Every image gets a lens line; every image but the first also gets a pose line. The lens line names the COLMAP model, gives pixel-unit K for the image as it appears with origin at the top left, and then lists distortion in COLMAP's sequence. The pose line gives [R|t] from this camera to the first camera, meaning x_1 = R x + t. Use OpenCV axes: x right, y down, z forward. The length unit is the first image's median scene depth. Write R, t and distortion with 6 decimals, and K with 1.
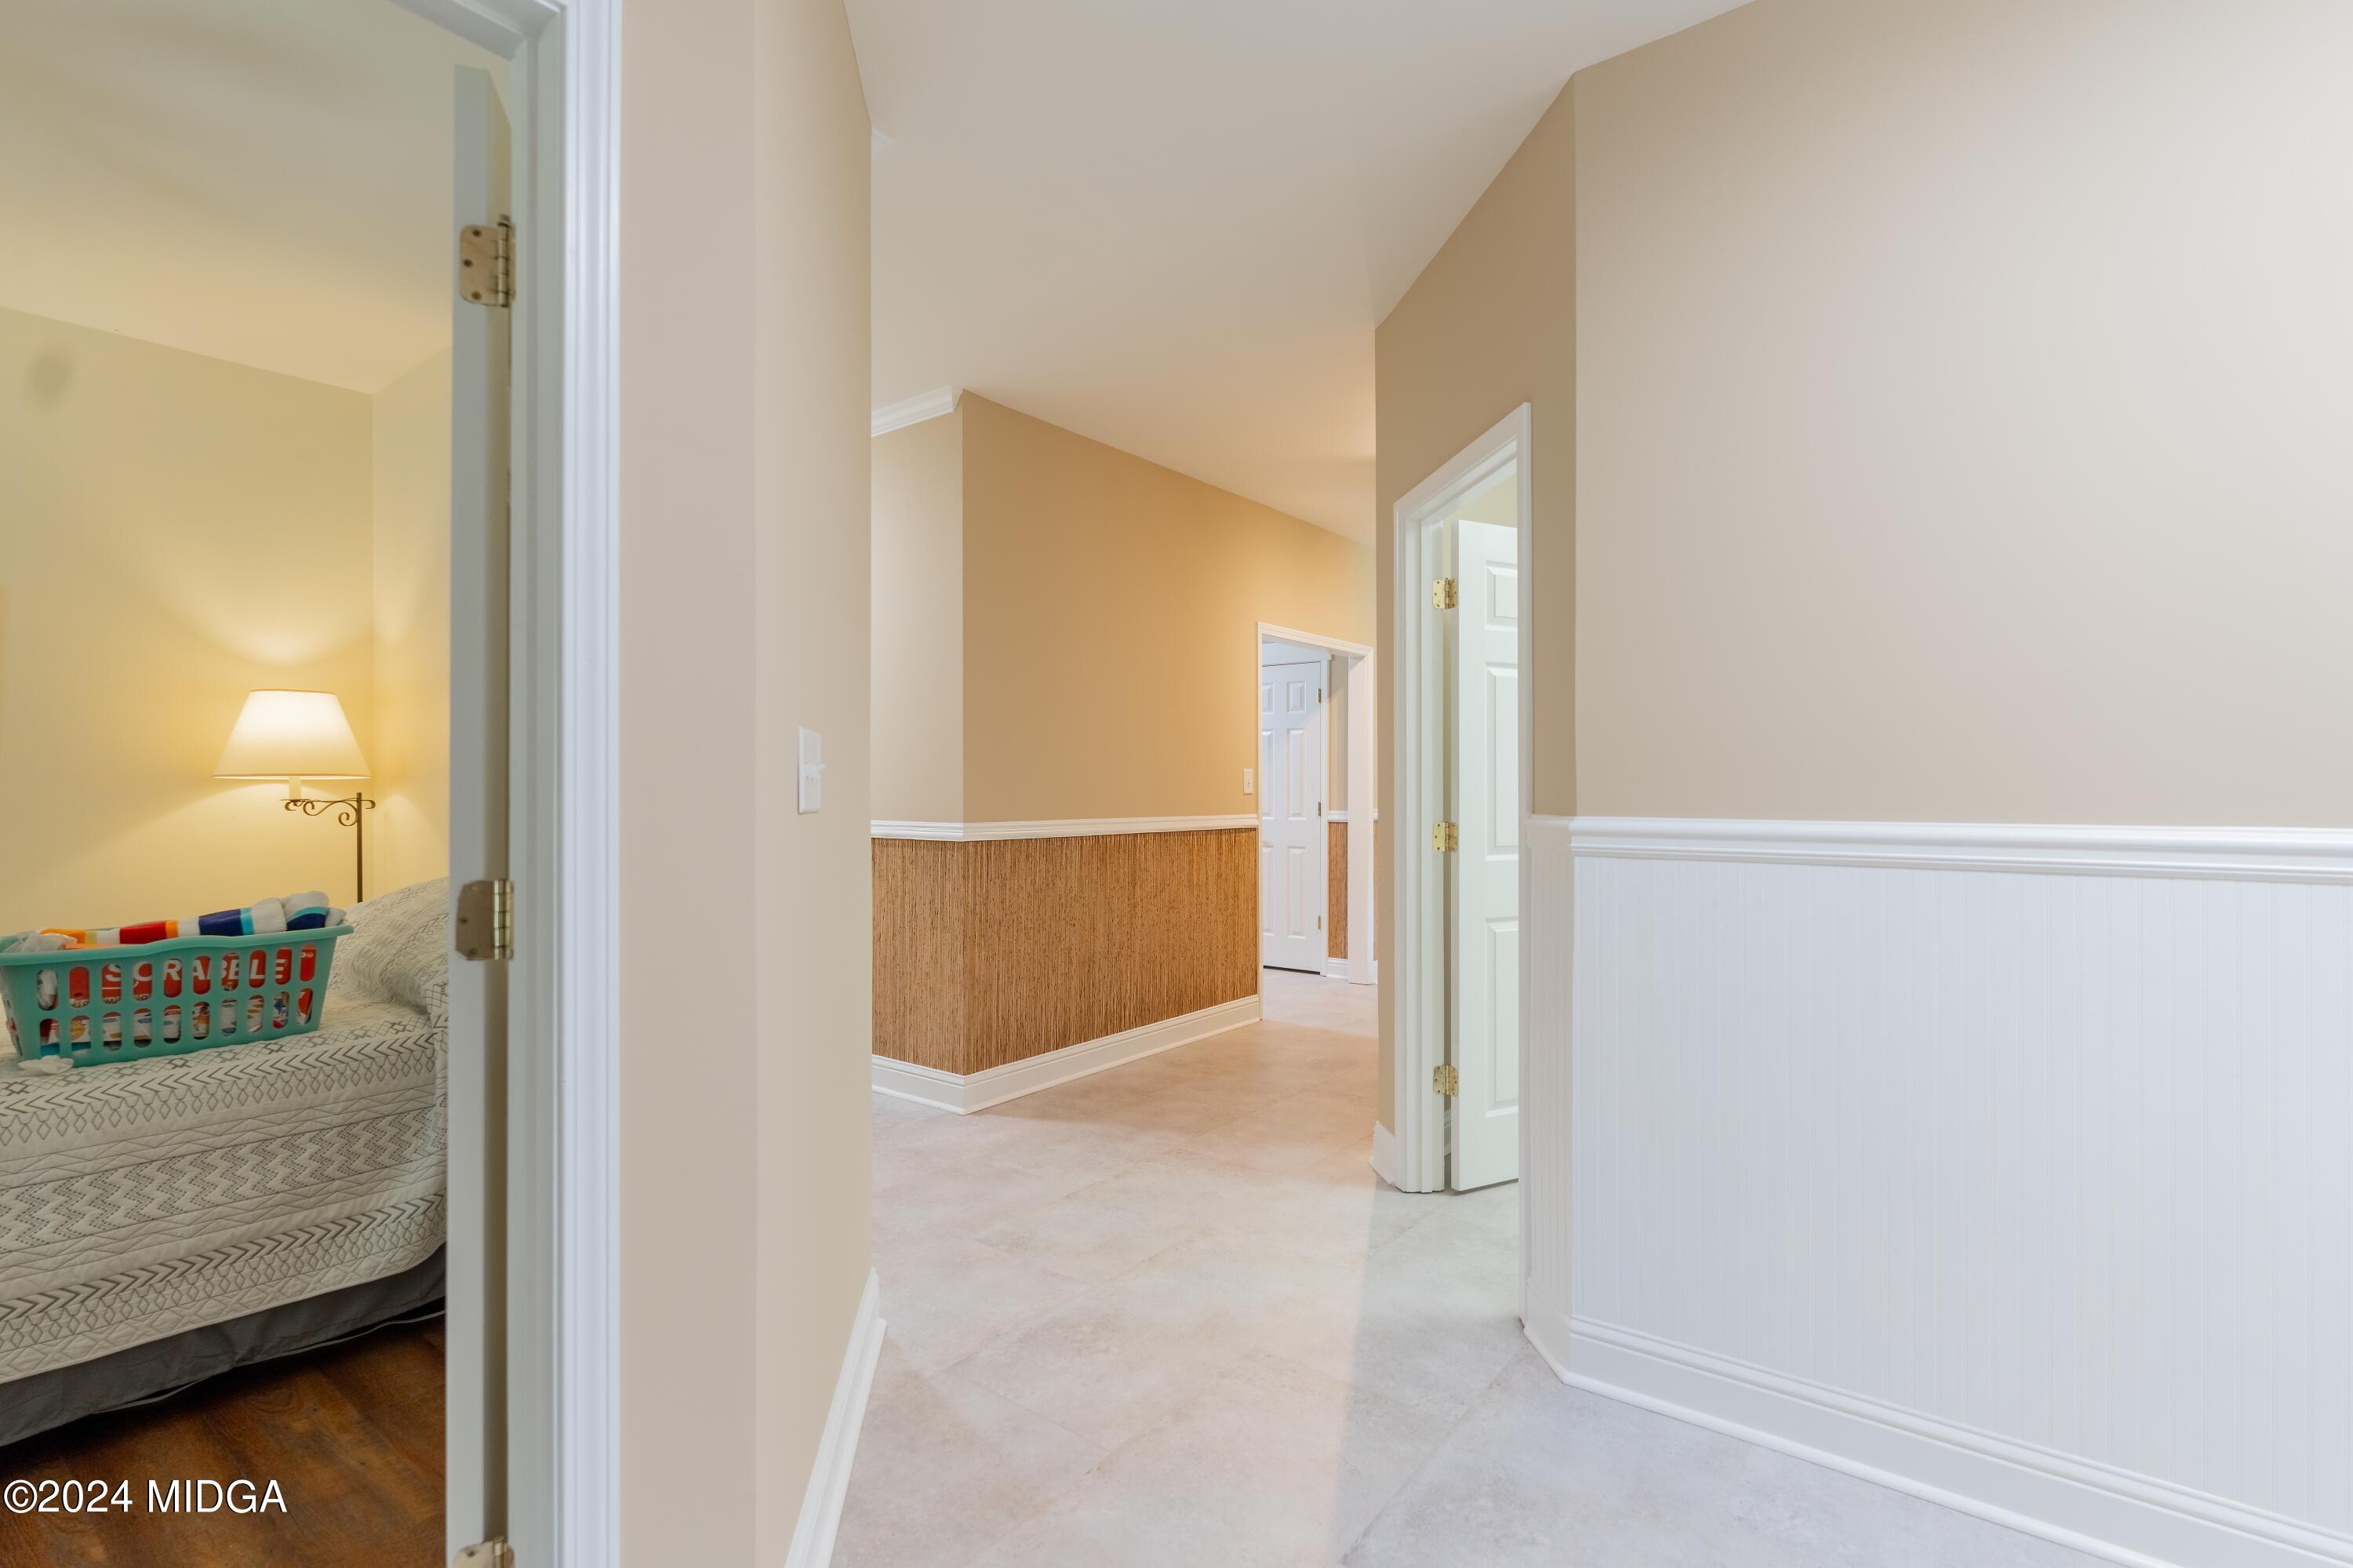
lens RADIAL K [[1040.6, 0, 1164.4], [0, 1040.6, 787.2], [0, 0, 1]] dist [-0.003263, -0.000891]
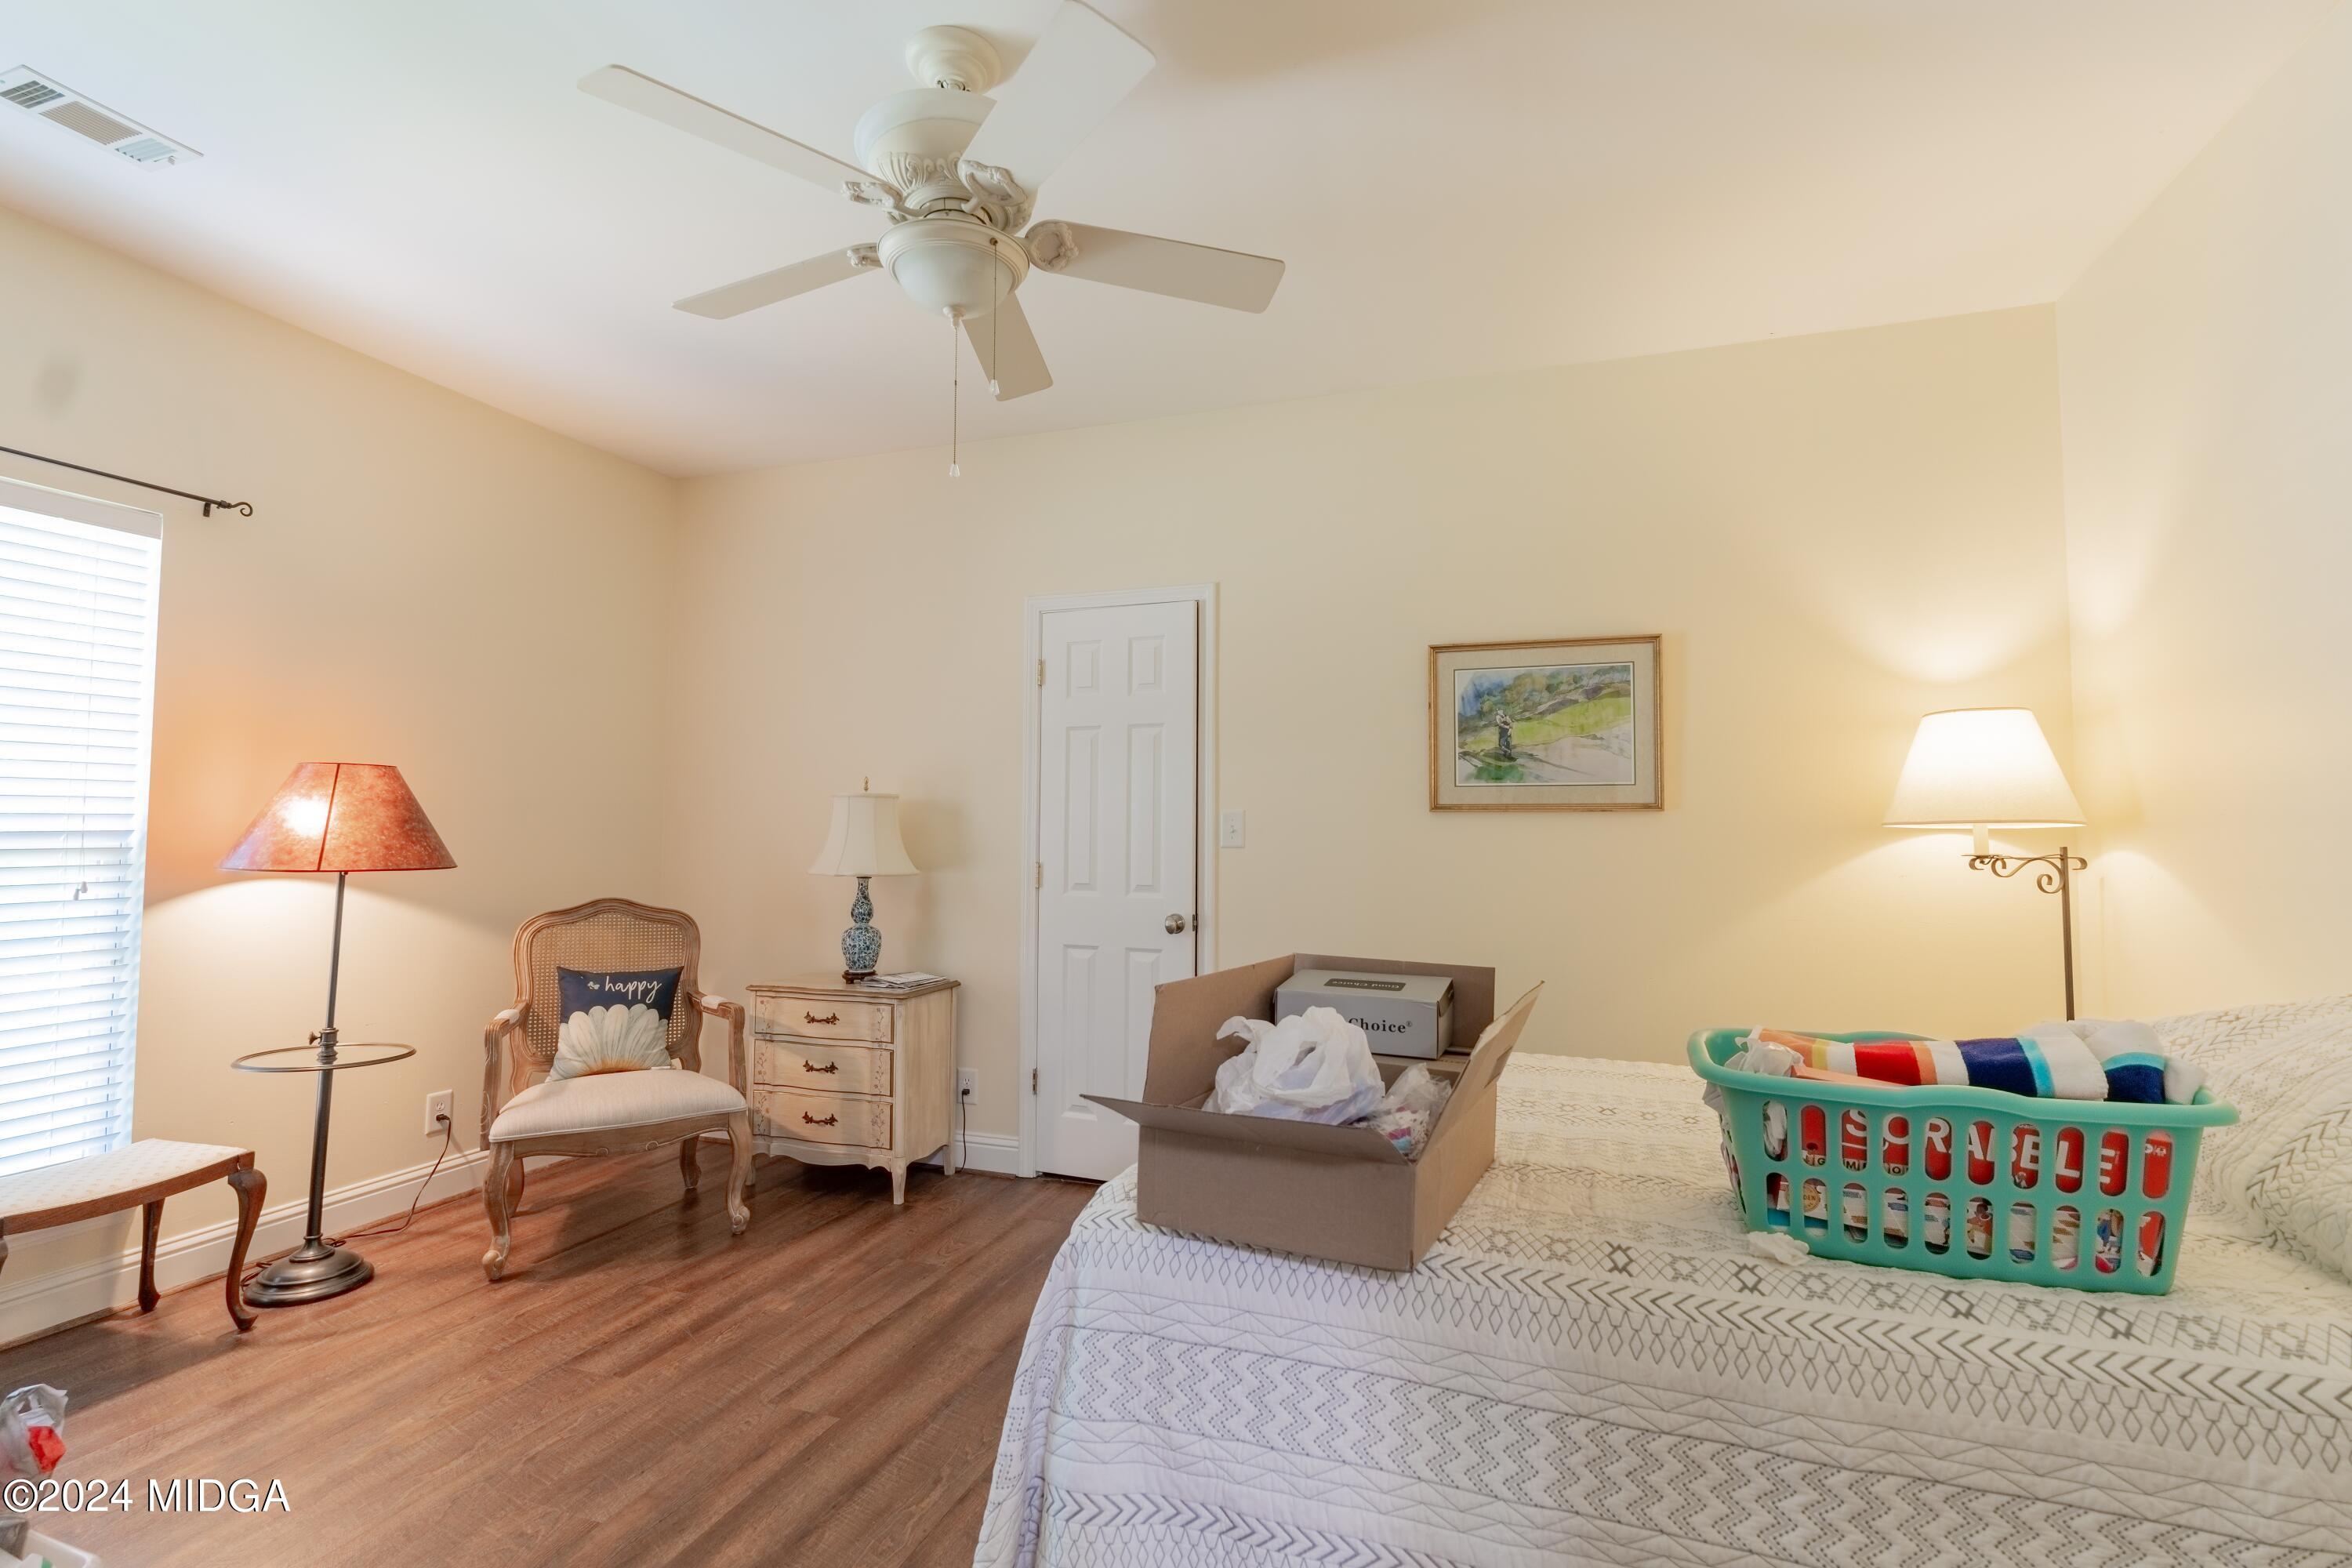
lens RADIAL K [[1040.2, 0, 1163.9], [0, 1040.2, 787.2], [0, 0, 1]] dist [-0.003263, -0.000891]
pose [[0.276524, -0.046682, -0.959873, -0.474421], [-0.003660, 0.998761, -0.049628, 0.003400], [0.961000, 0.017237, 0.276010, 0.380117]]
